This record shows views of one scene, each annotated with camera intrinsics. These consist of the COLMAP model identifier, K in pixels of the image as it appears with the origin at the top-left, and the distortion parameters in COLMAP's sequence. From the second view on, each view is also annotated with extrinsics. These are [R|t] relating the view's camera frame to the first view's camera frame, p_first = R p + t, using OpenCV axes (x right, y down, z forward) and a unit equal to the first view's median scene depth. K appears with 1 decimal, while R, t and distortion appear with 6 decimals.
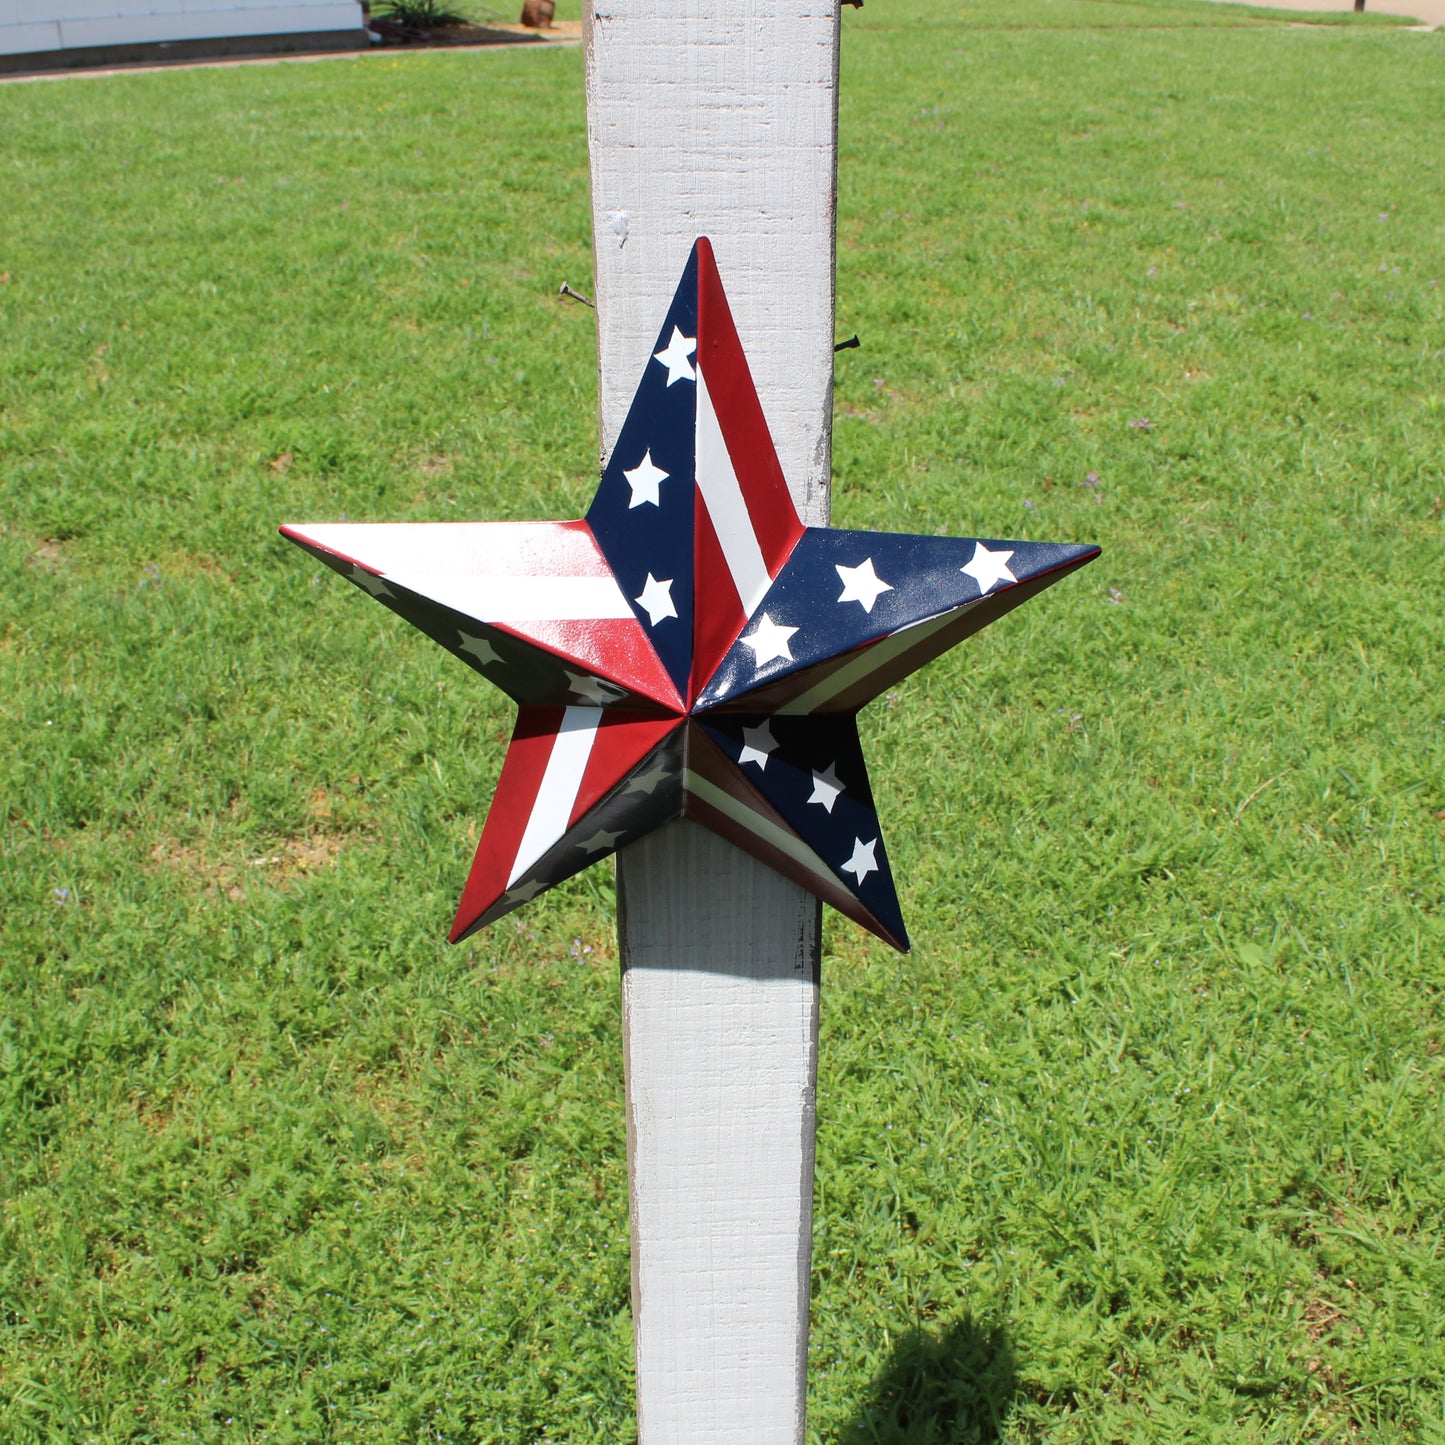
lens RADIAL K [[1773.6, 0, 717.5], [0, 1773.6, 723.9], [0, 0, 1]] dist [-0.169145, 0.124480]
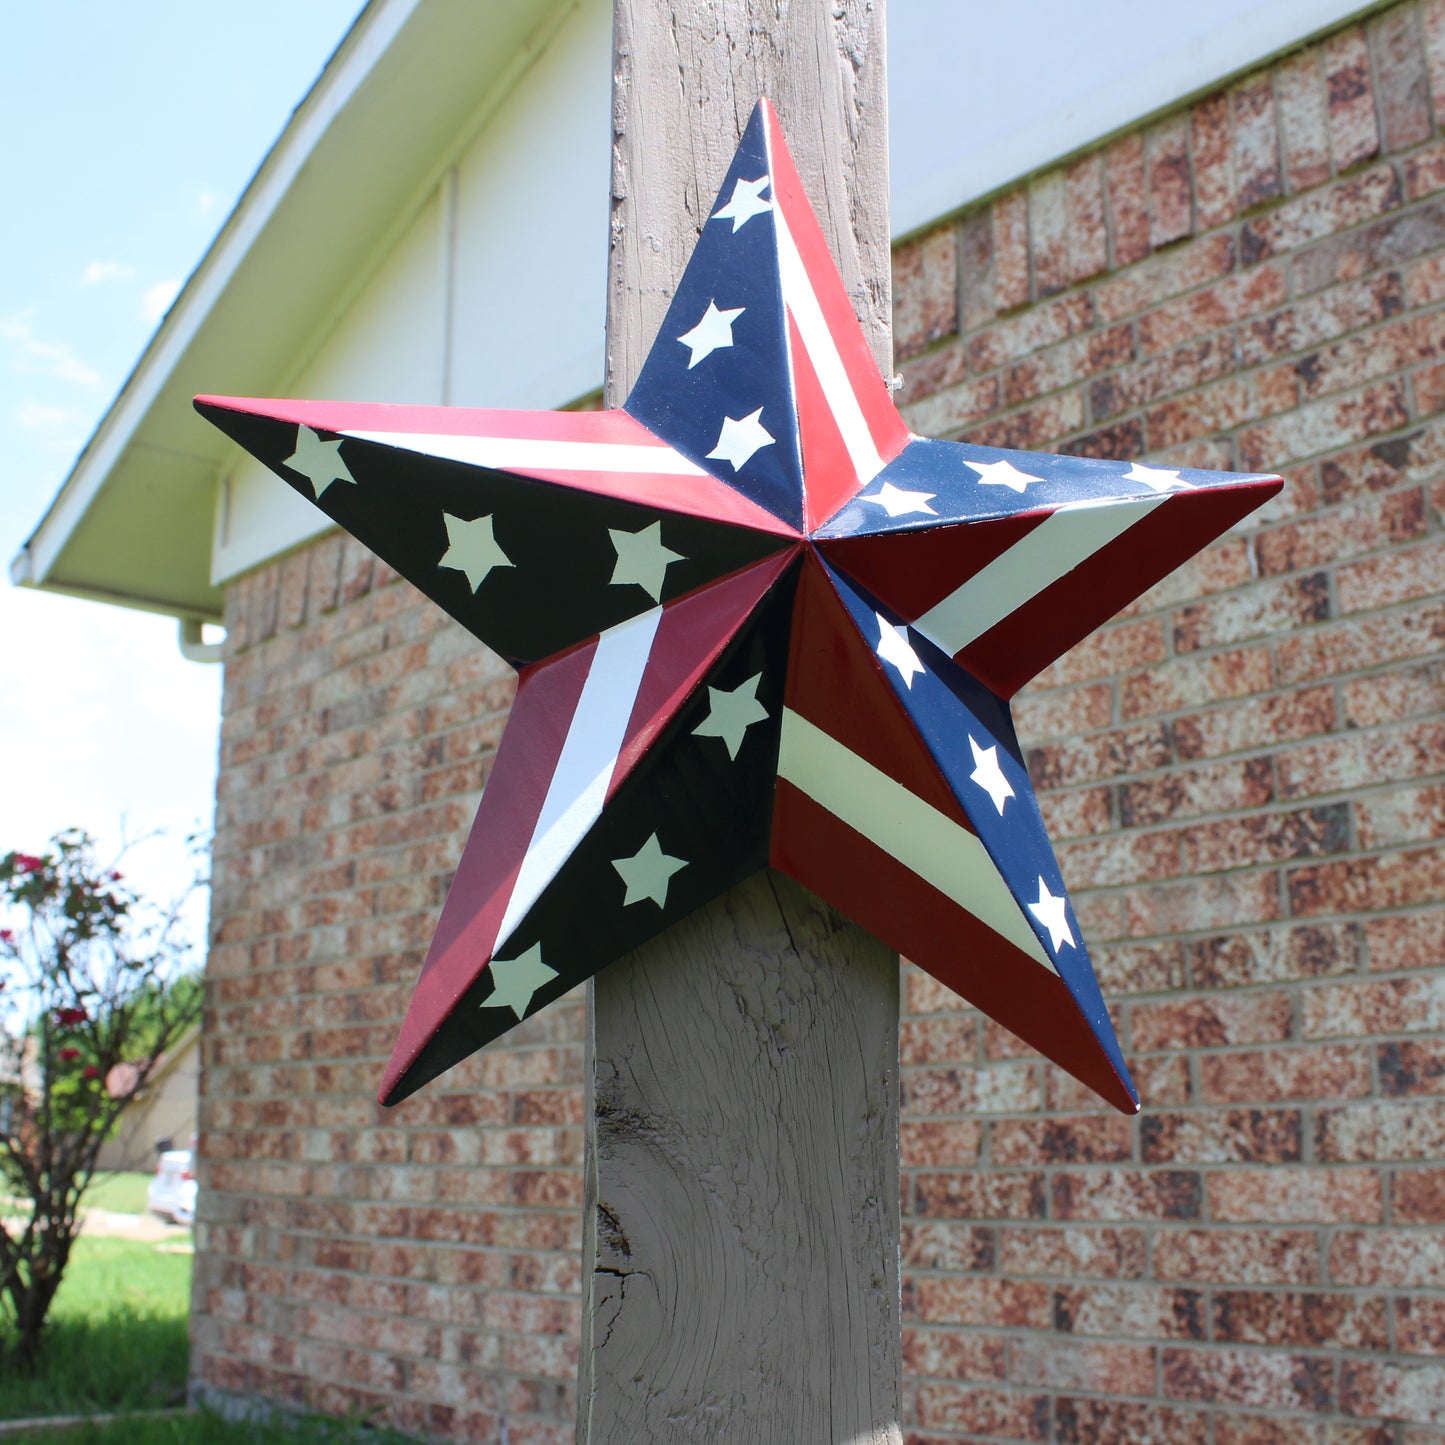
lens RADIAL K [[1765.9, 0, 721.9], [0, 1765.9, 727.1], [0, 0, 1]] dist [-0.173563, 0.146773]
pose [[0.987326, 0.008740, 0.158464, -0.135152], [0.100052, 0.740789, -0.664245, 0.428271], [-0.123194, 0.671681, 0.730526, 0.499875]]
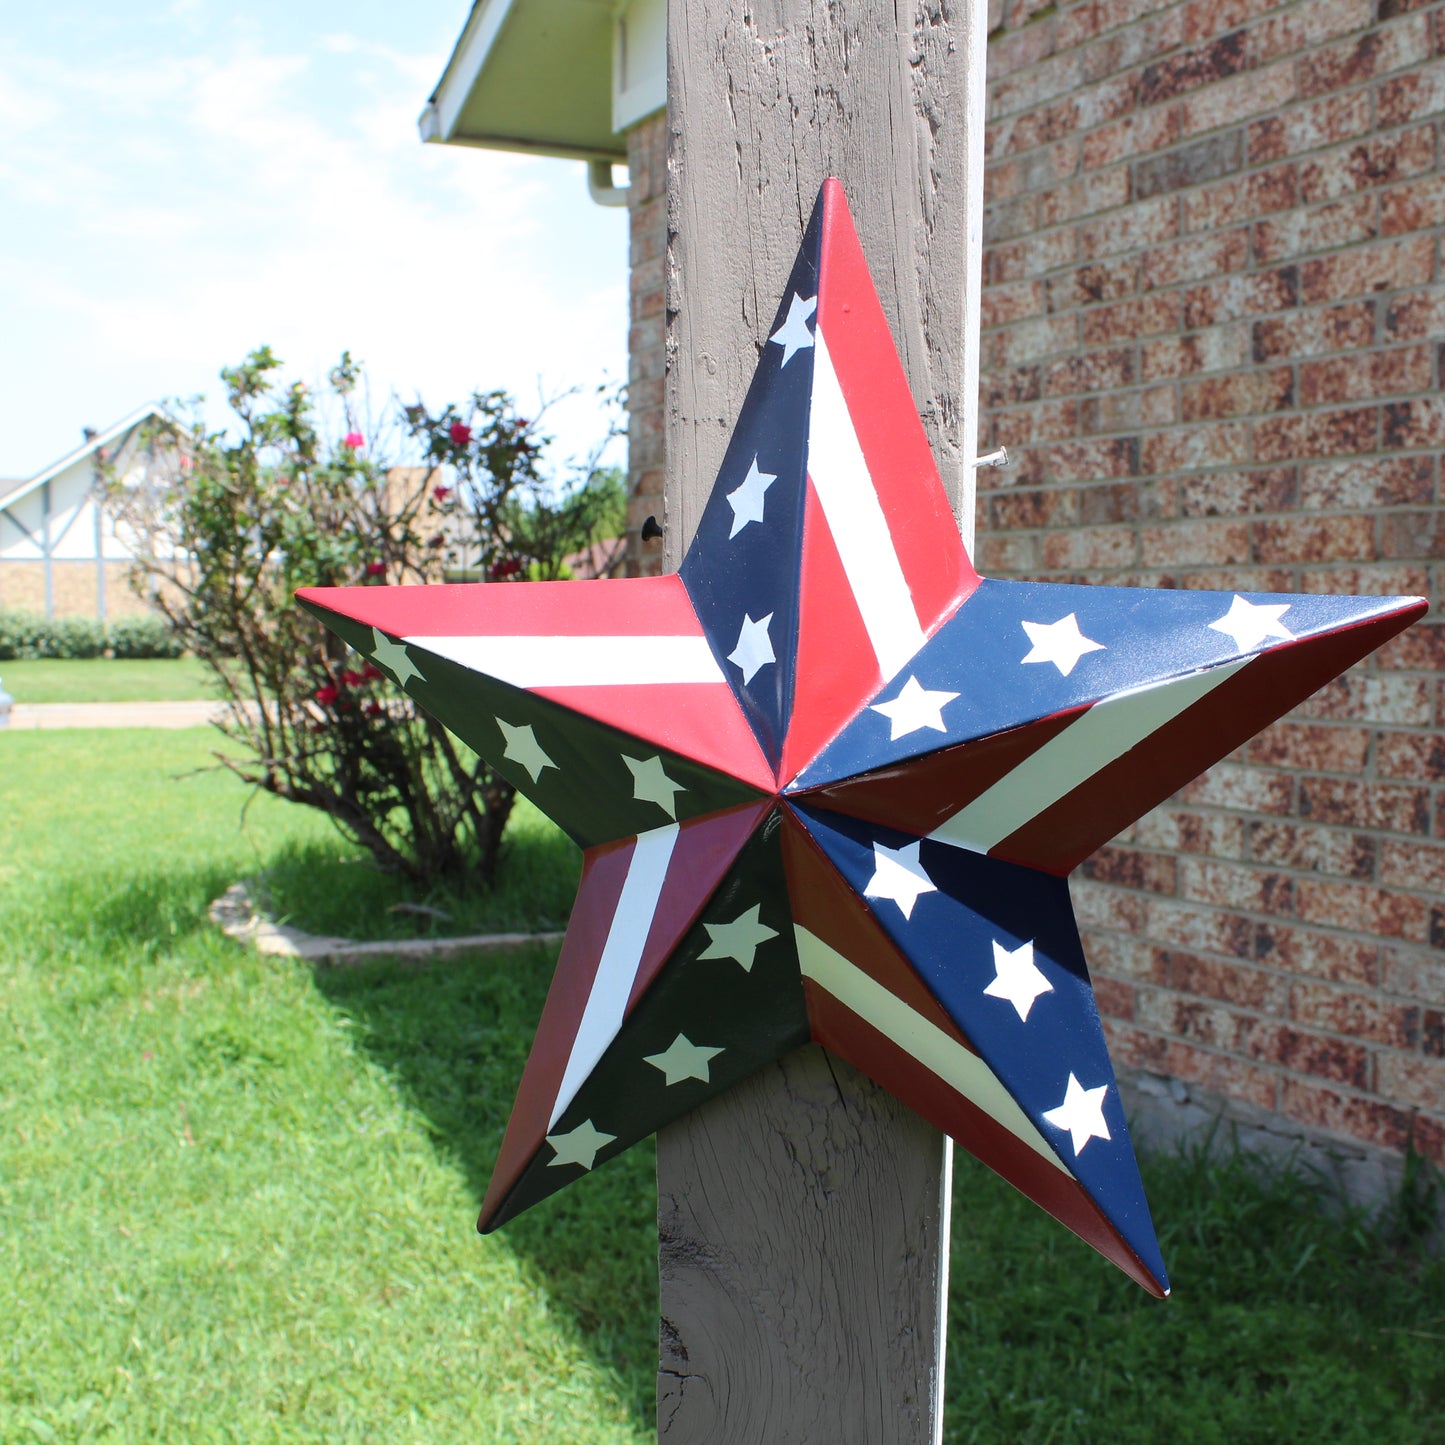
lens RADIAL K [[1765.9, 0, 721.9], [0, 1765.9, 727.1], [0, 0, 1]] dist [-0.173563, 0.146773]
pose [[0.966412, -0.008653, -0.256852, 0.117082], [-0.099197, 0.909425, -0.403865, 0.212990], [0.237082, 0.415779, 0.878021, 0.355373]]
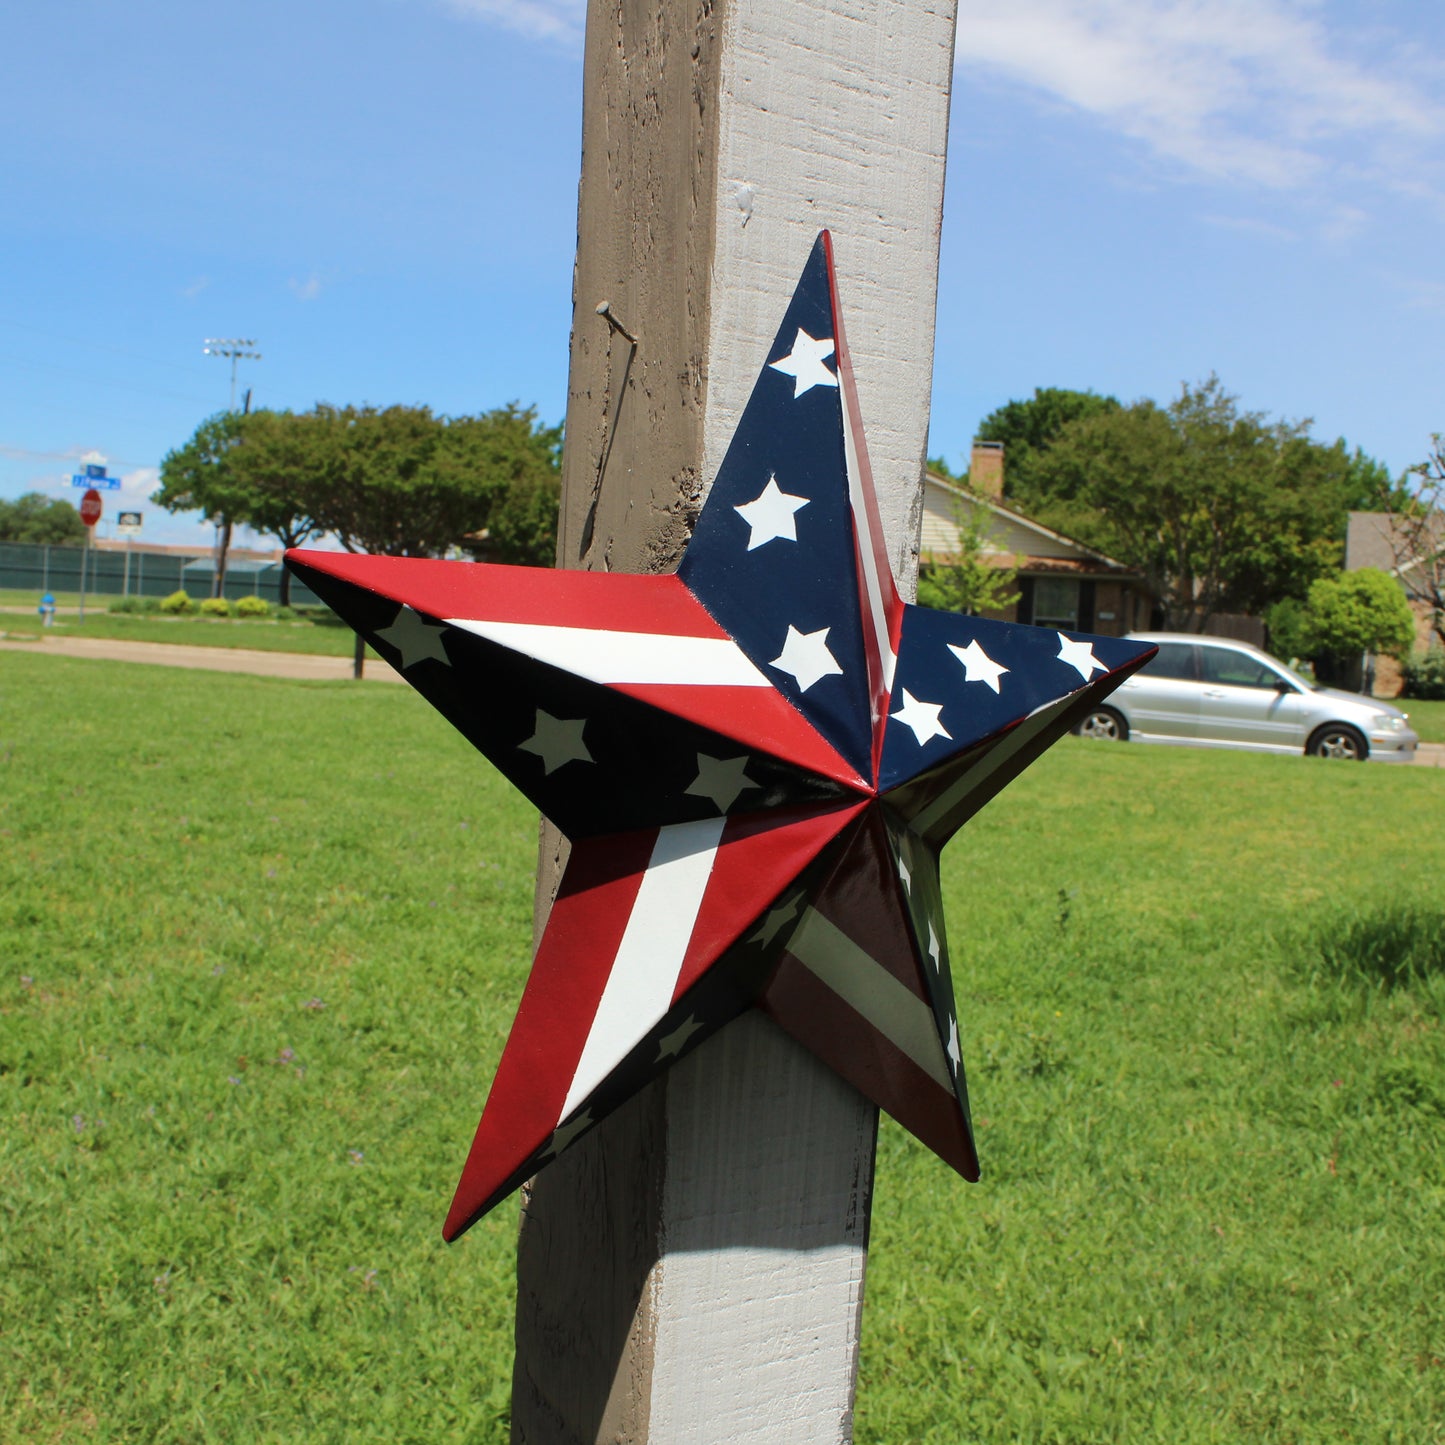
lens RADIAL K [[1768.1, 0, 719.6], [0, 1768.1, 728.9], [0, 0, 1]] dist [-0.162686, 0.085510]
pose [[0.851471, 0.017657, 0.524104, -0.413882], [0.175301, 0.932353, -0.316209, 0.172256], [-0.494233, 0.361119, 0.790776, 0.376840]]
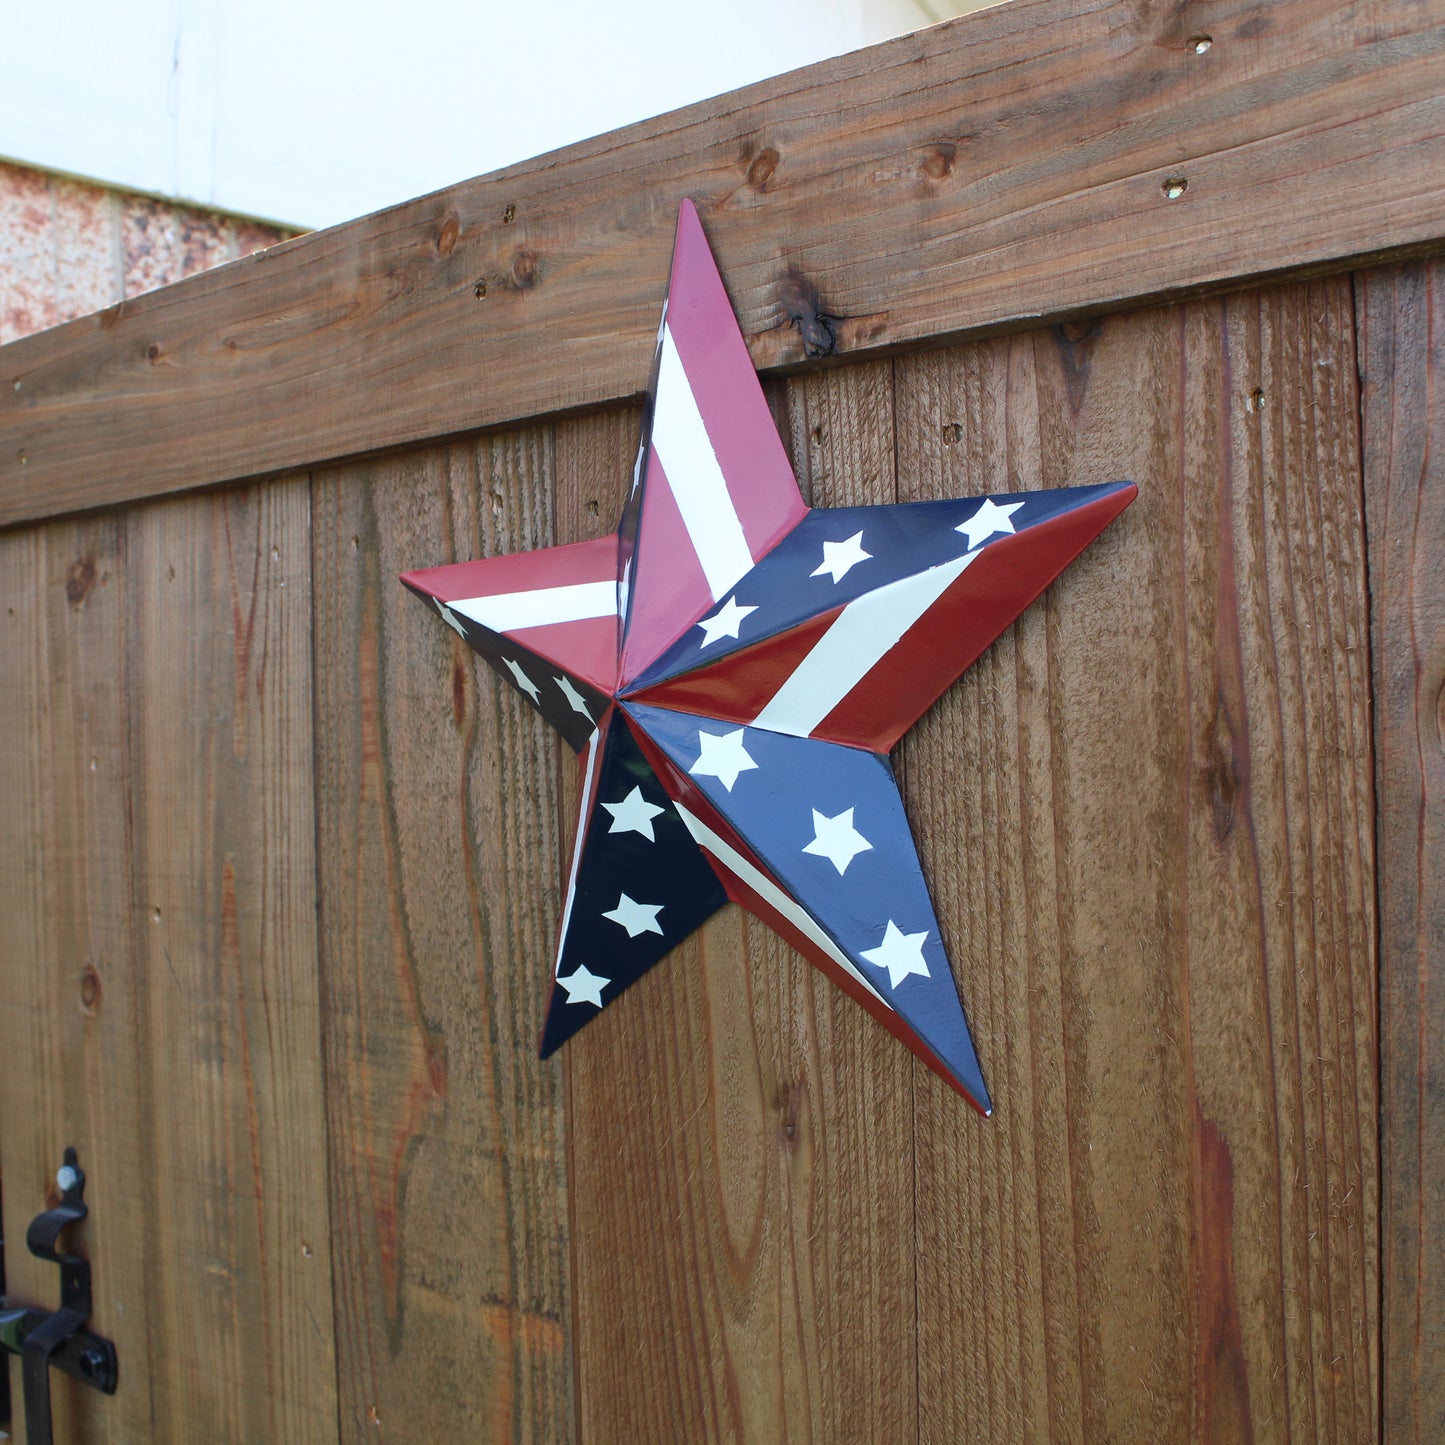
lens RADIAL K [[1765.9, 0, 721.9], [0, 1765.9, 727.1], [0, 0, 1]] dist [-0.173563, 0.146773]
pose [[0.760395, -0.060967, -0.646593, 0.504362], [-0.202502, 0.923696, -0.325237, 0.241862], [0.617084, 0.378245, 0.690027, 0.397531]]
